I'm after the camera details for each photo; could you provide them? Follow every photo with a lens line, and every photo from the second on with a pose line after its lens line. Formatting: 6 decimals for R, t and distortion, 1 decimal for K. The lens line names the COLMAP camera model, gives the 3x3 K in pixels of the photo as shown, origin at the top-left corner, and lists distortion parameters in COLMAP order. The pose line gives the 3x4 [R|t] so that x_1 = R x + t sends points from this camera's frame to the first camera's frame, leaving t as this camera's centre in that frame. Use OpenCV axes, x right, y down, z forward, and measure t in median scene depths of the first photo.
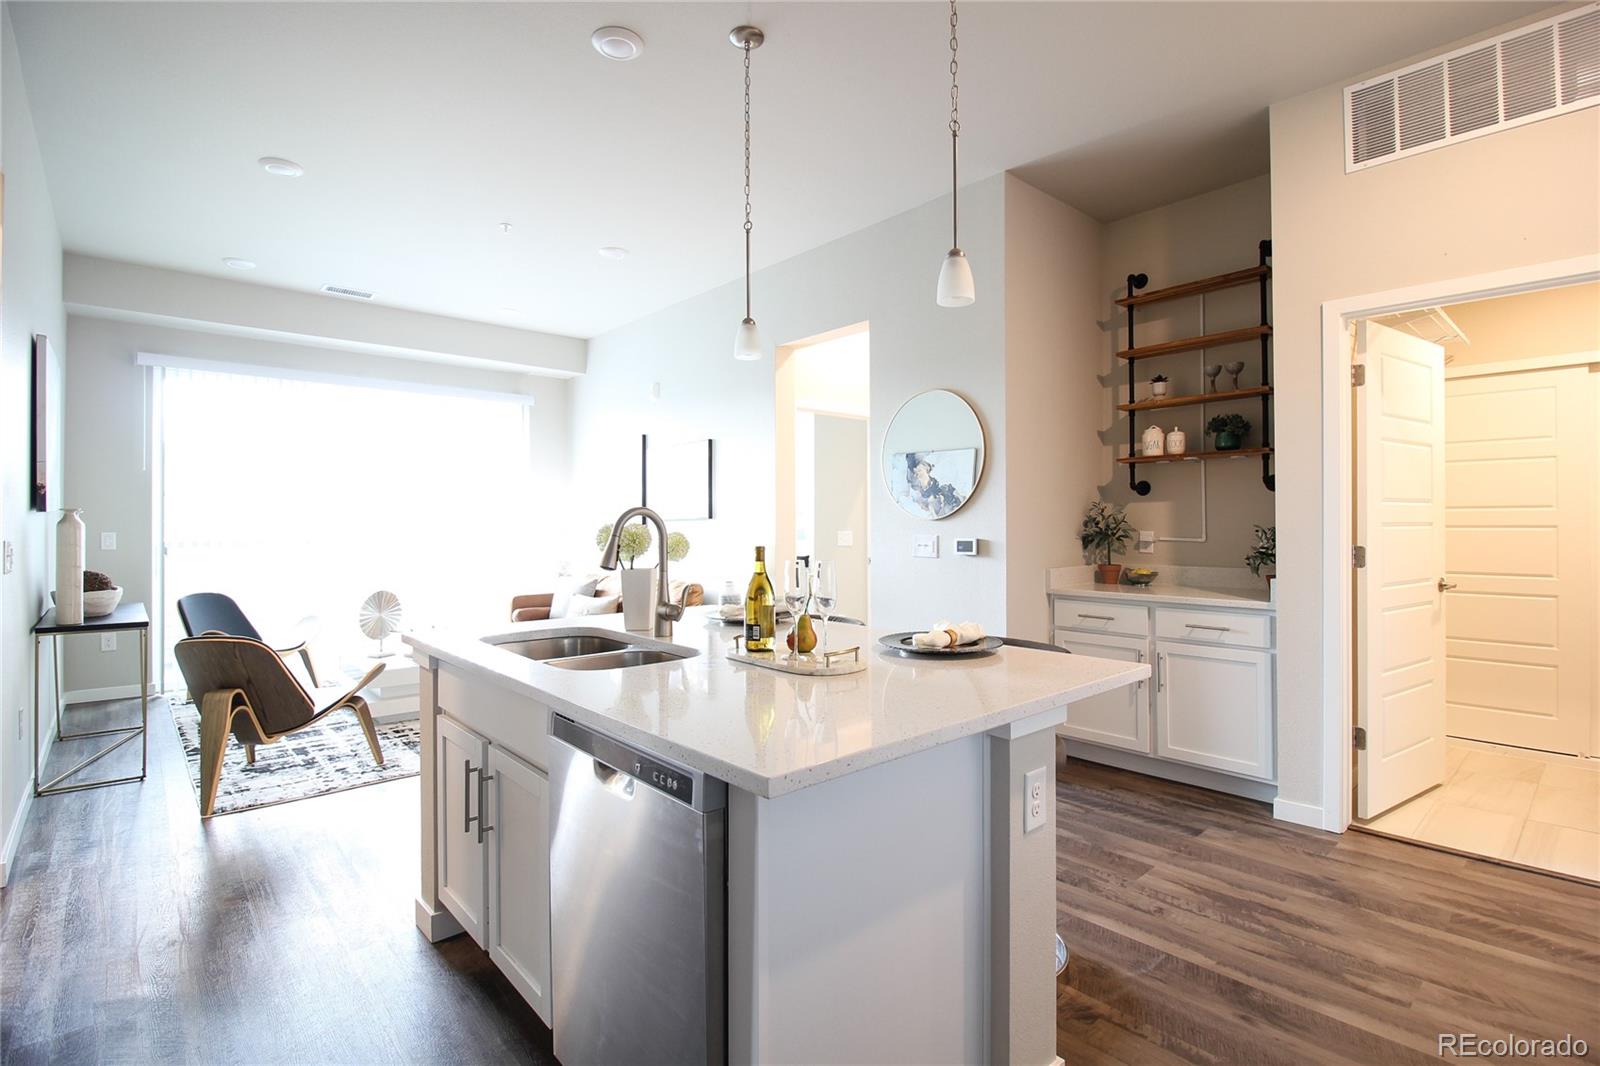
lens RADIAL K [[742.4, 0, 807.6], [0, 742.4, 521.6], [0, 0, 1]] dist [-0.000132, -0.013126]
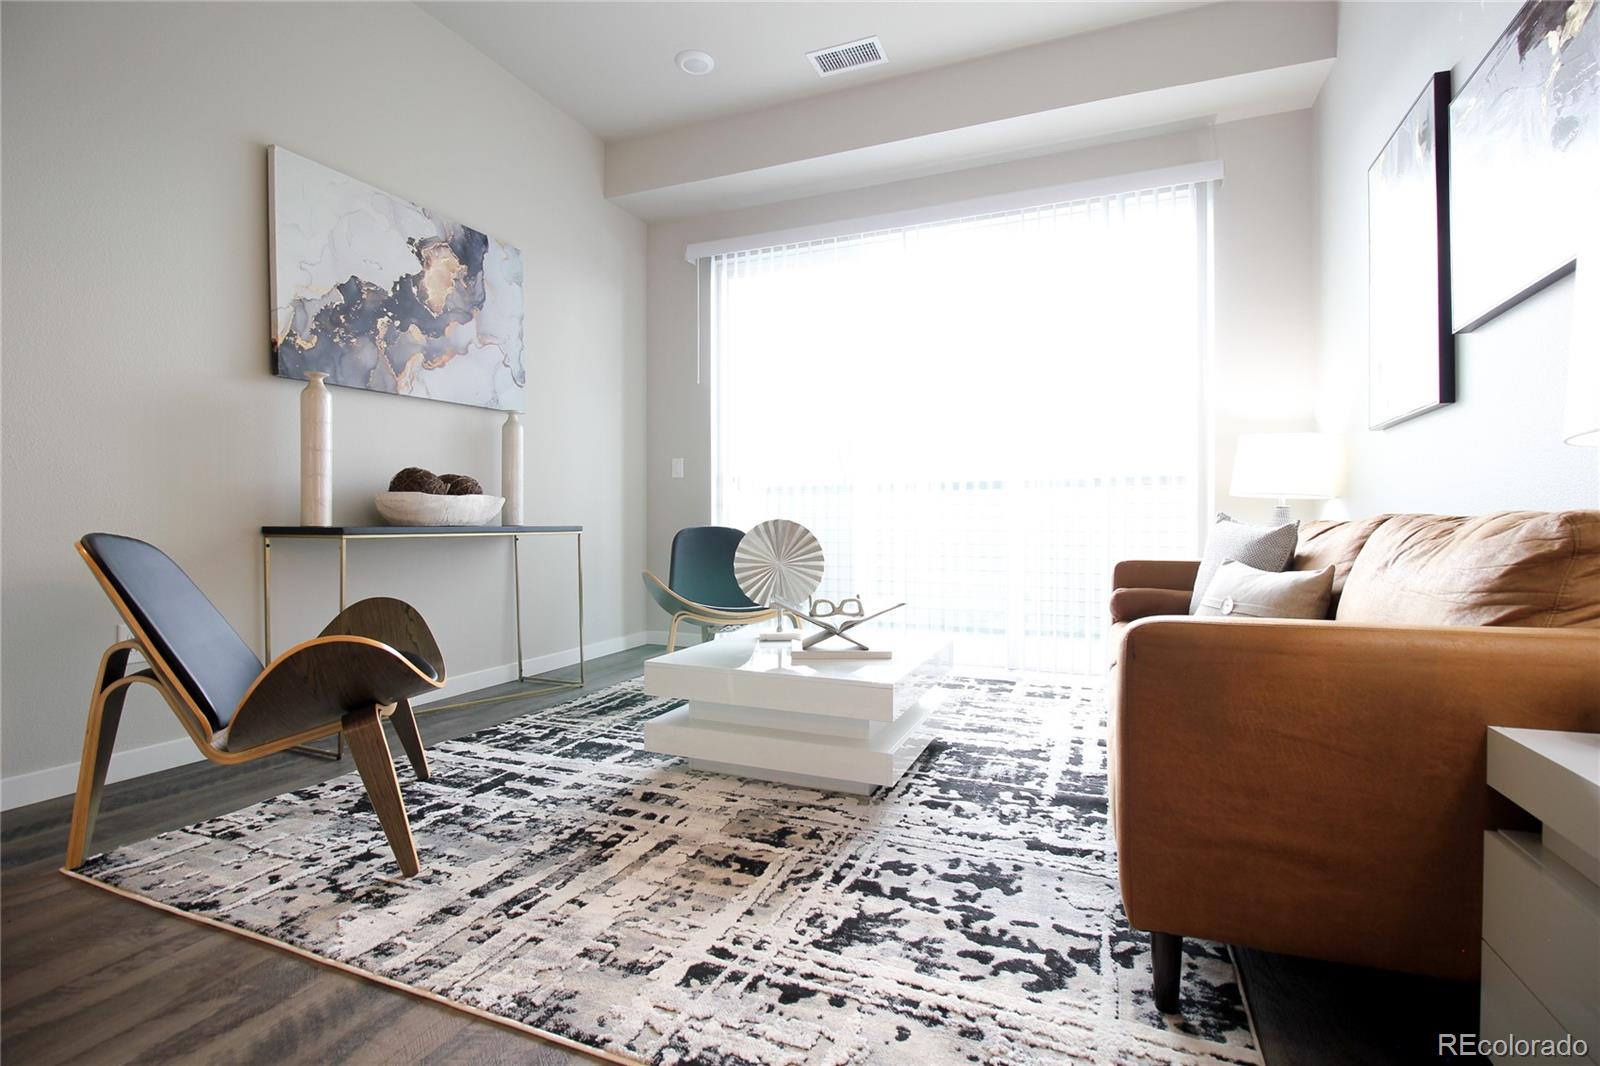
lens RADIAL K [[742.4, 0, 807.6], [0, 742.4, 521.6], [0, 0, 1]] dist [-0.000132, -0.013126]
pose [[0.429997, 0.000234, -0.902830, -0.072762], [0.002329, 0.999996, 0.001369, 0.094329], [0.902827, -0.002692, 0.429995, 0.784390]]
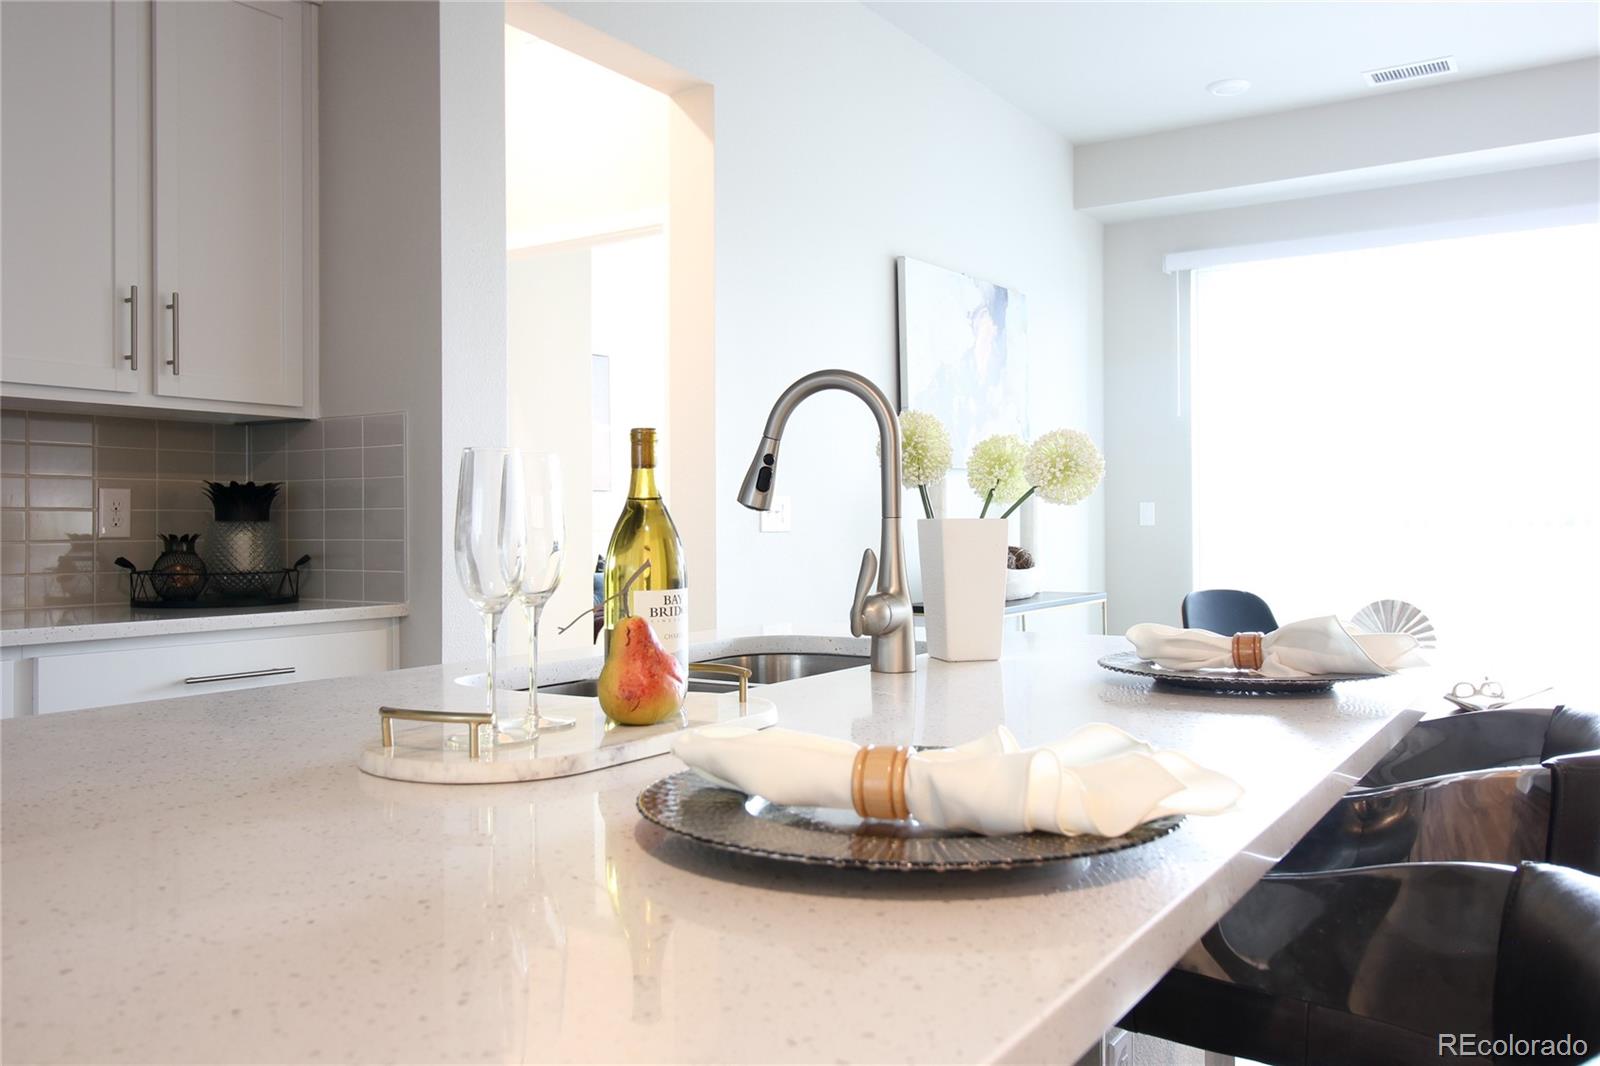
lens RADIAL K [[1252.6, 0, 800.0], [0, 1252.6, 533.0], [0, 0, 1]] dist [-0.002179, 0.001305]
pose [[0.251250, 0.008542, -0.967885, 0.212927], [0.008417, 0.999904, 0.011009, 0.029911], [0.967886, -0.010913, 0.251154, 0.344285]]
